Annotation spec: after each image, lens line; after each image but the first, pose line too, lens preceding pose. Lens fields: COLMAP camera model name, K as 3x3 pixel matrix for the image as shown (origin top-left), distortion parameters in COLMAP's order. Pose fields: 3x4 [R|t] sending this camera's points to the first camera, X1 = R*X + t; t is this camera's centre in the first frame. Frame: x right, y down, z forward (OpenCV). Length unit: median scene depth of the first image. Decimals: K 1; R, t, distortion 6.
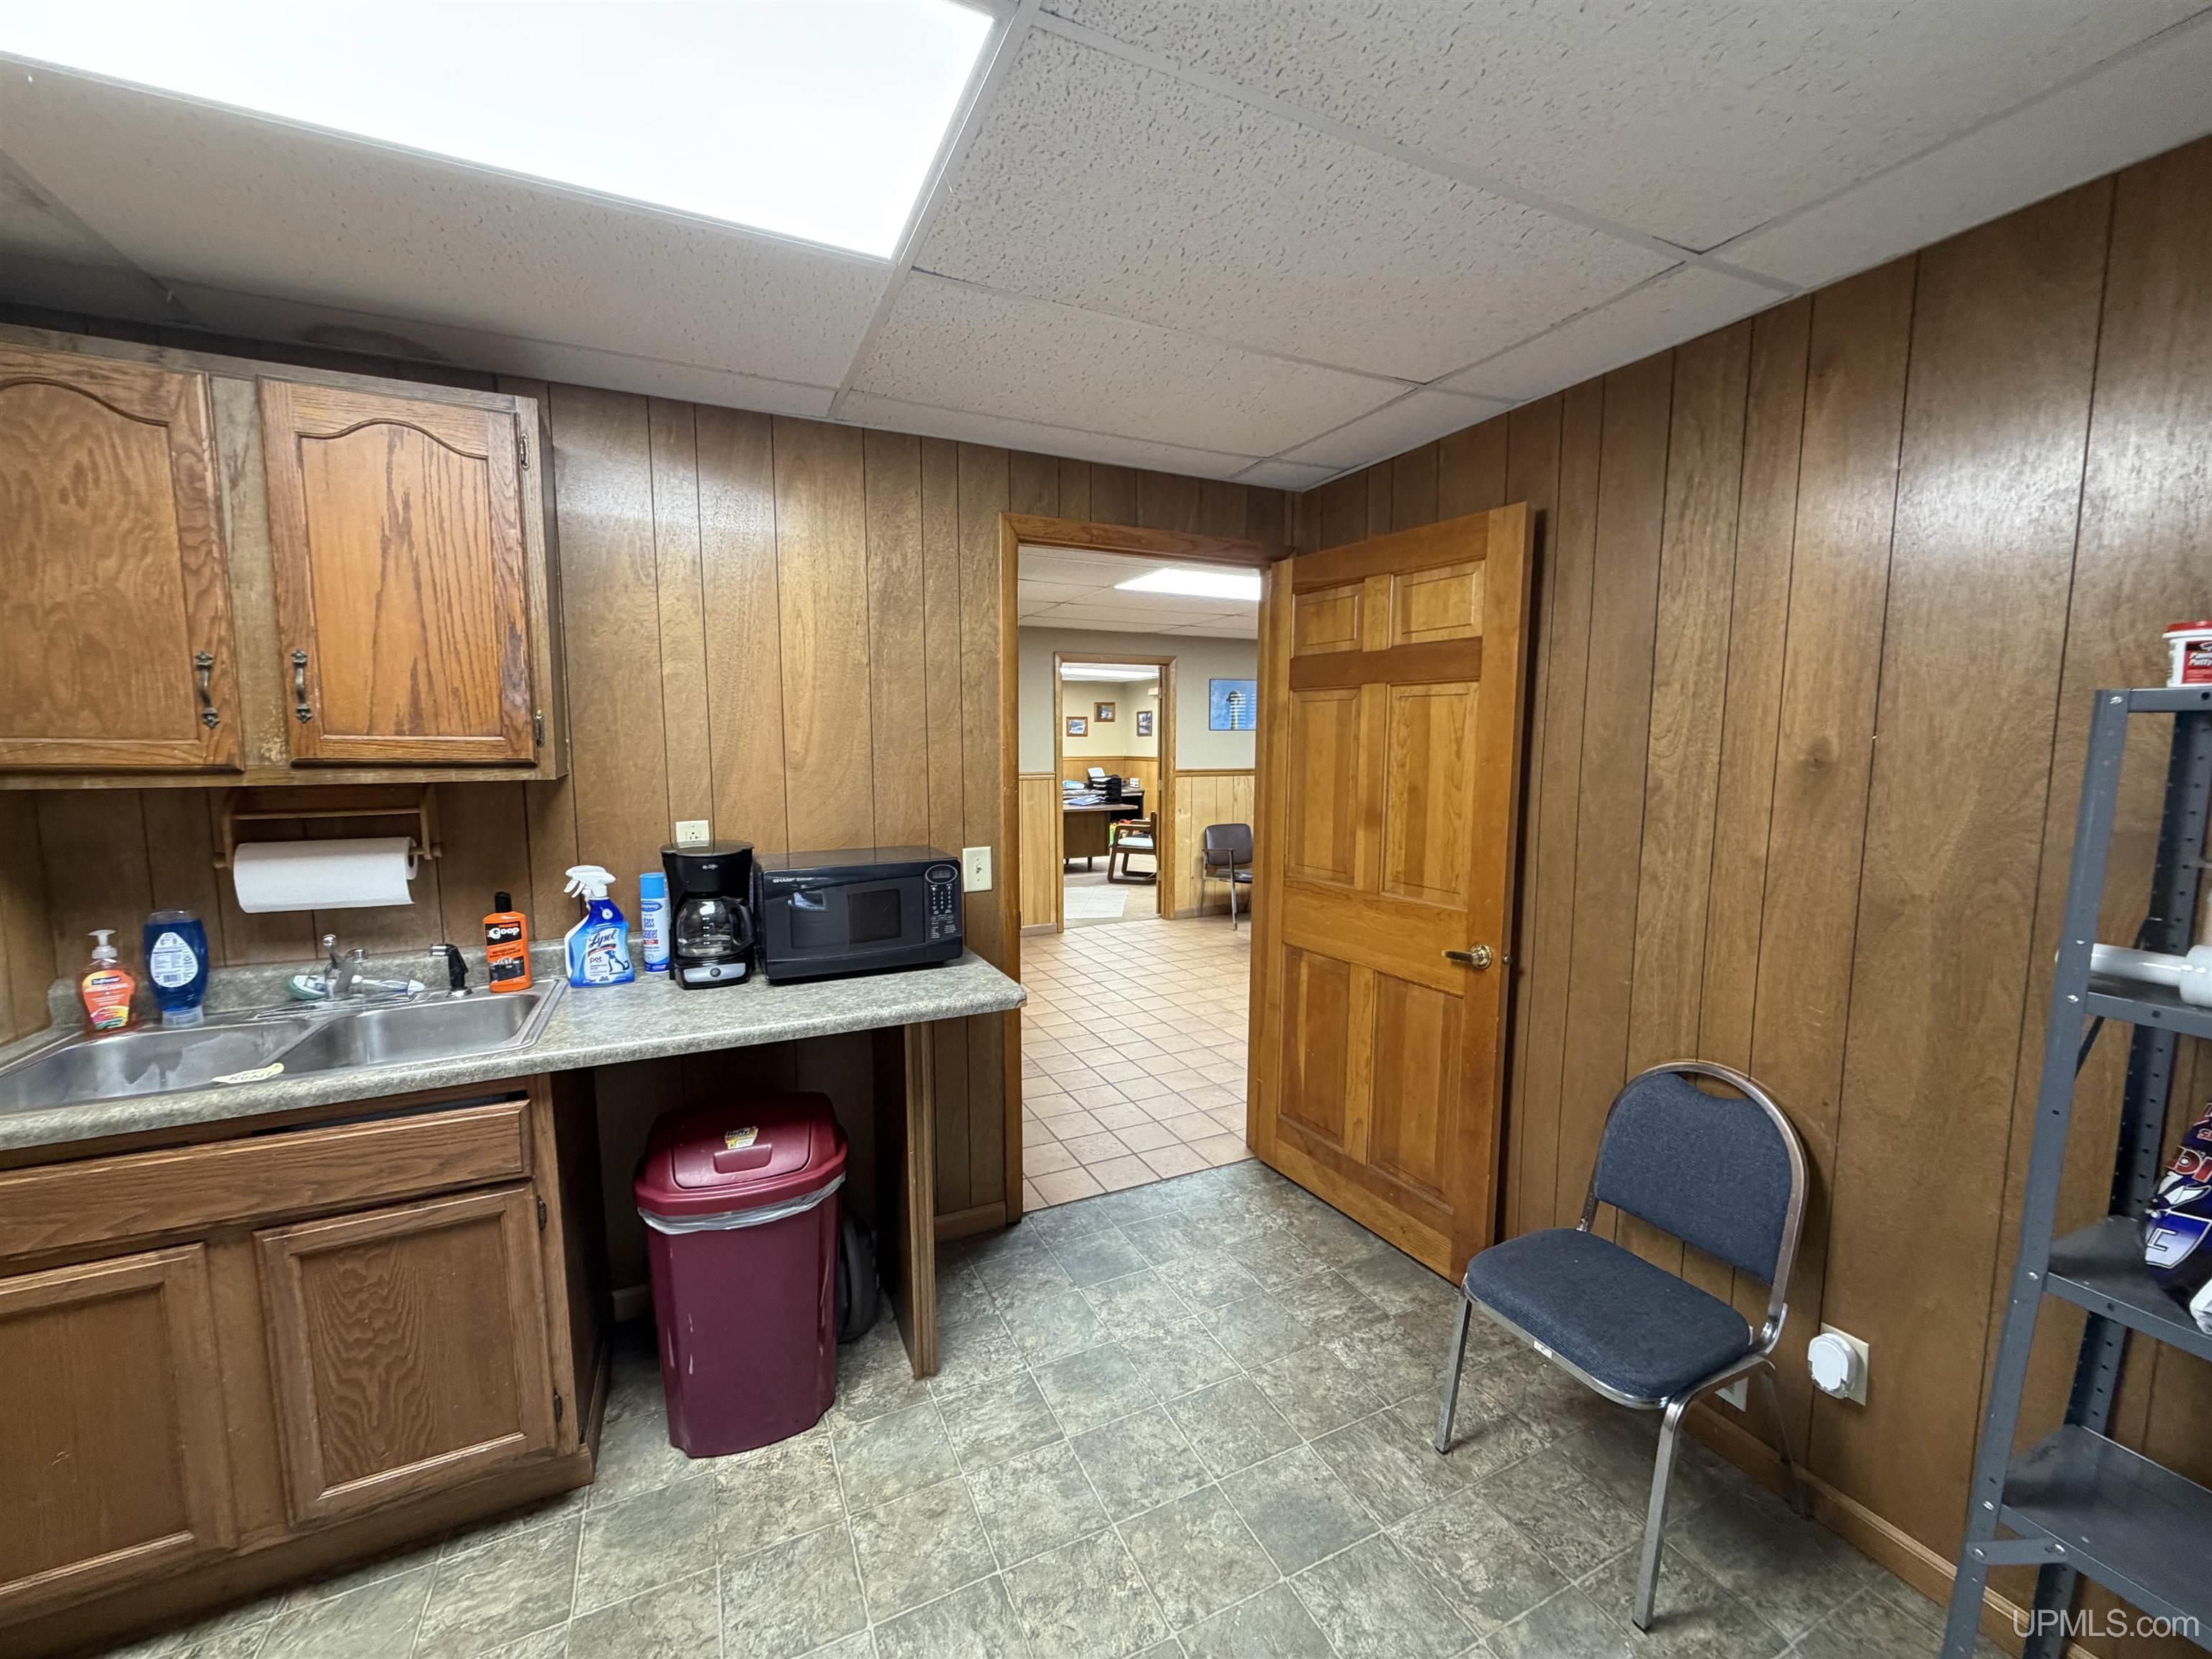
lens RADIAL K [[878.7, 0, 1104.2], [0, 878.7, 831.7], [0, 0, 1]] dist [0.000928, 0.000040]
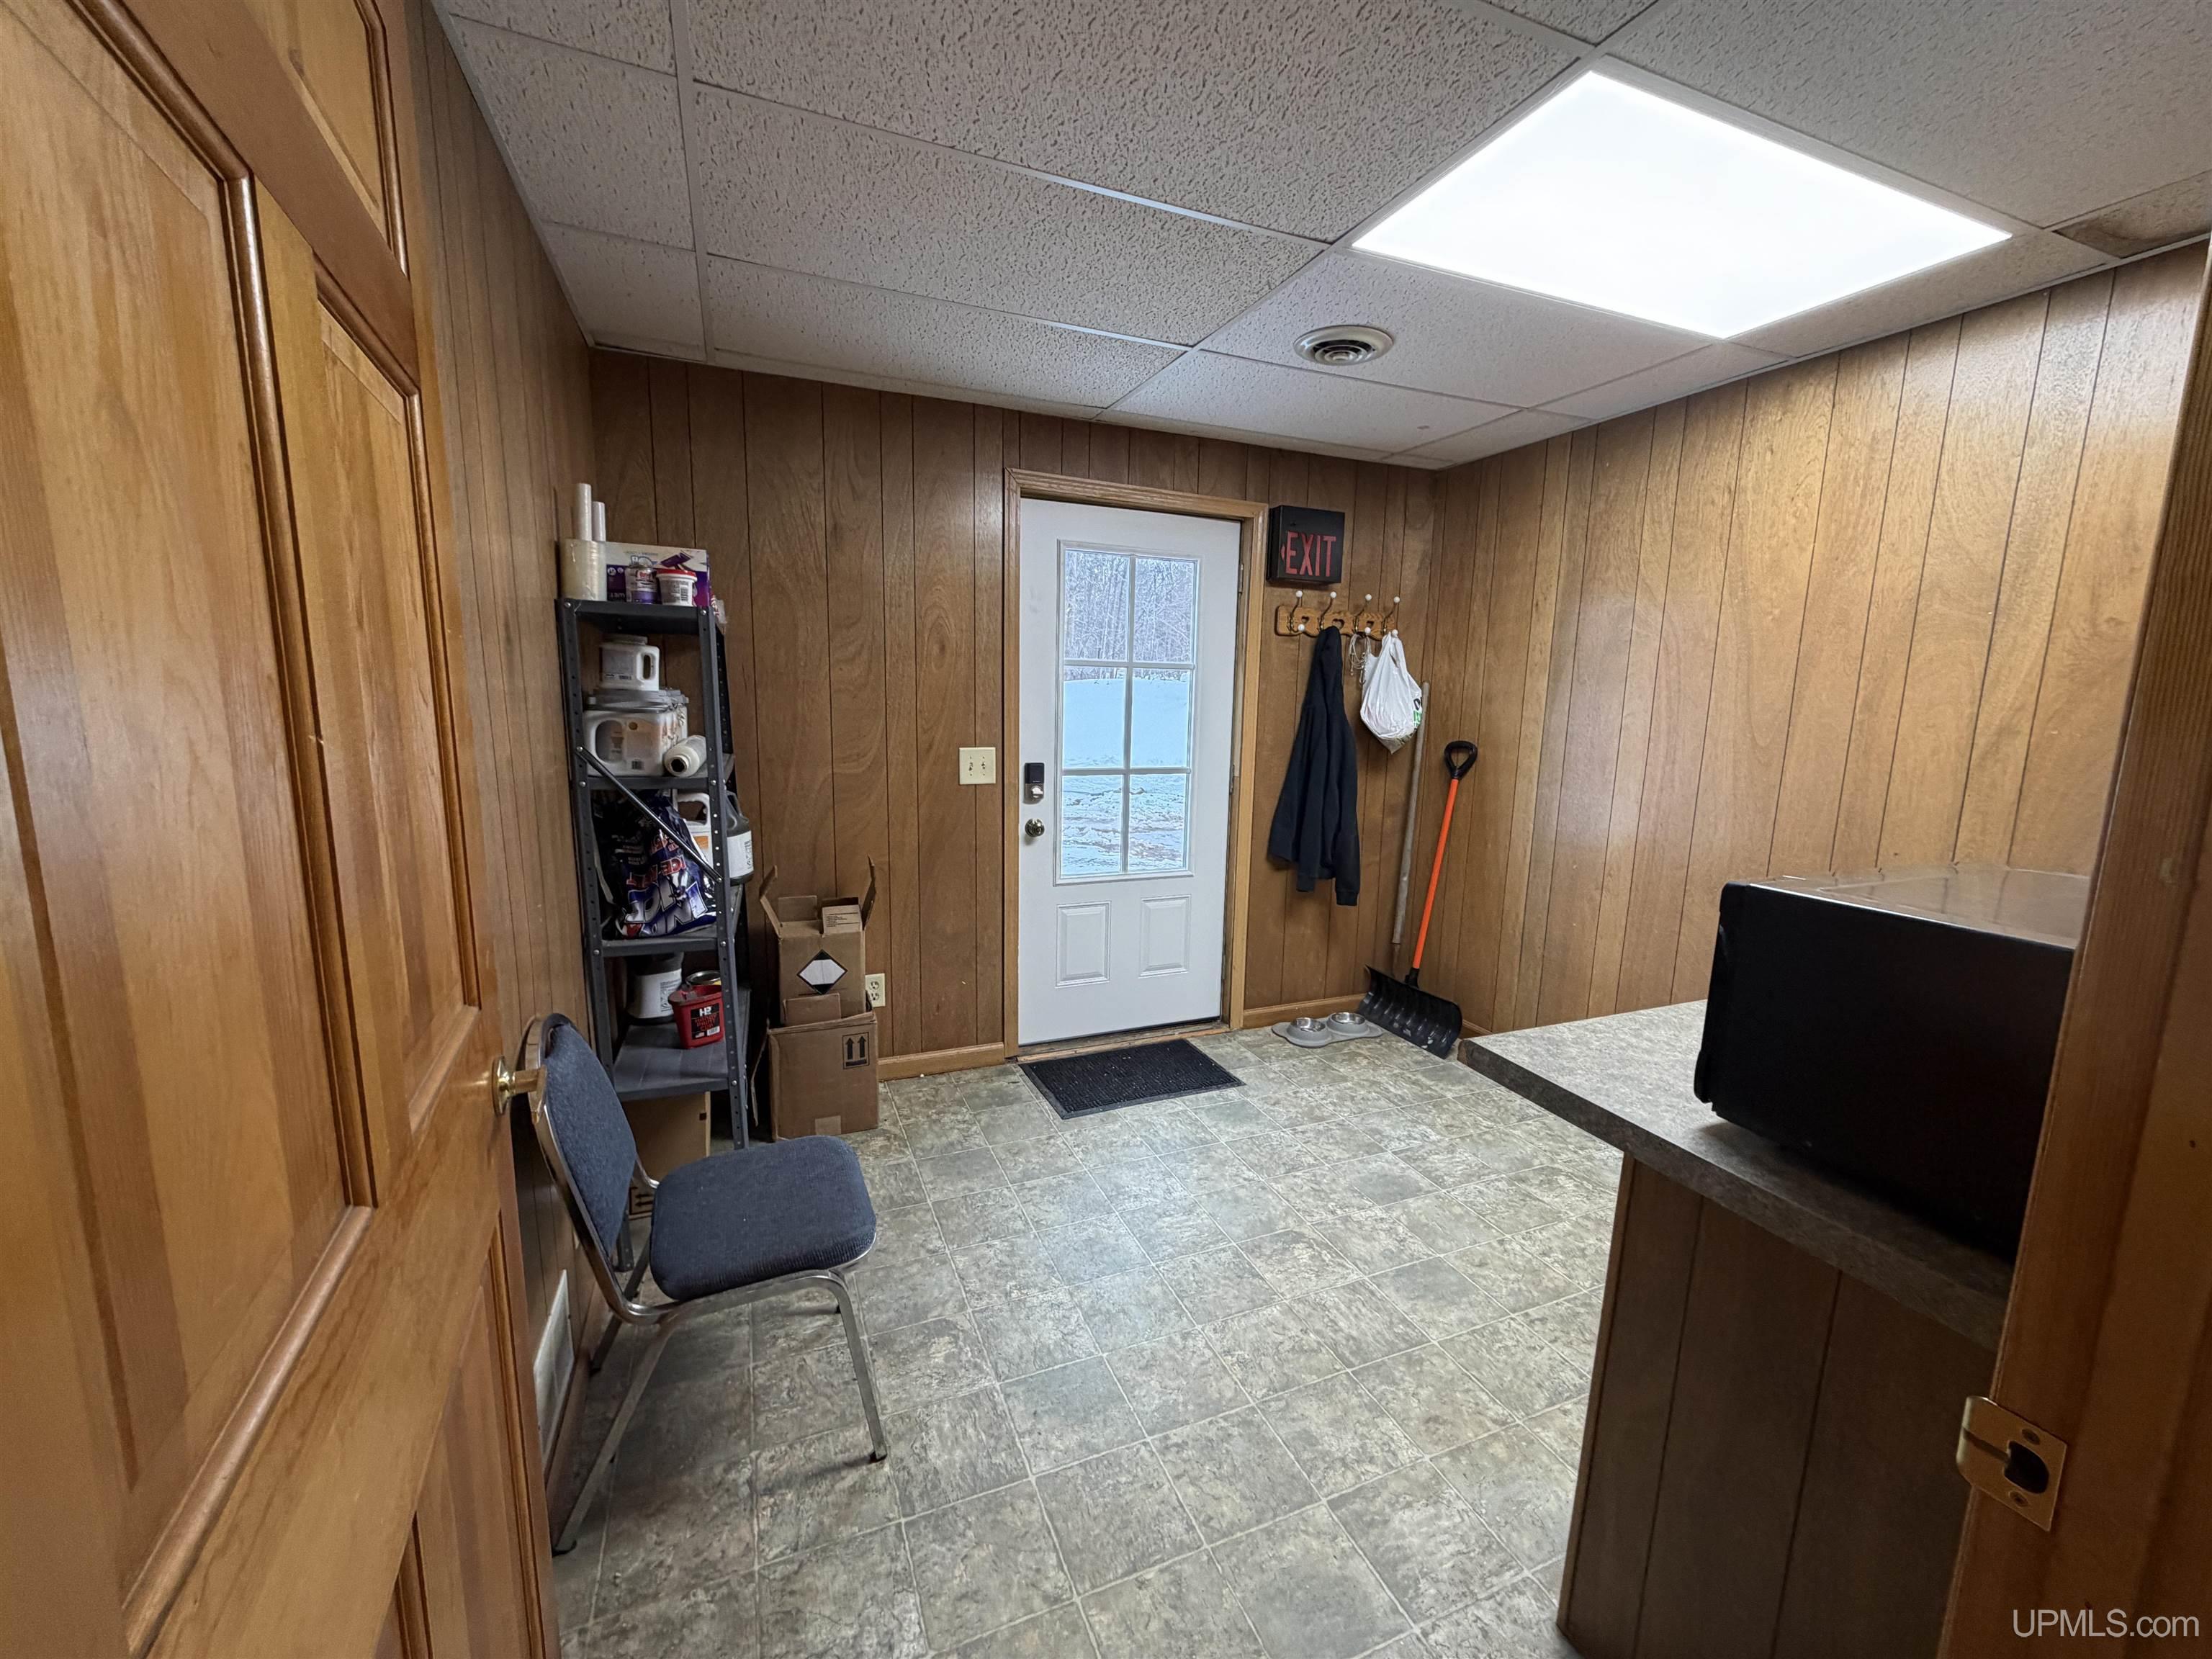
lens RADIAL K [[878.7, 0, 1106.9], [0, 878.7, 832.8], [0, 0, 1]] dist [0.000928, 0.000040]
pose [[-0.998472, -0.025952, 0.048783, 0.148279], [-0.012183, 0.964513, 0.263756, -0.129176], [-0.053896, 0.262758, -0.963355, 1.808250]]
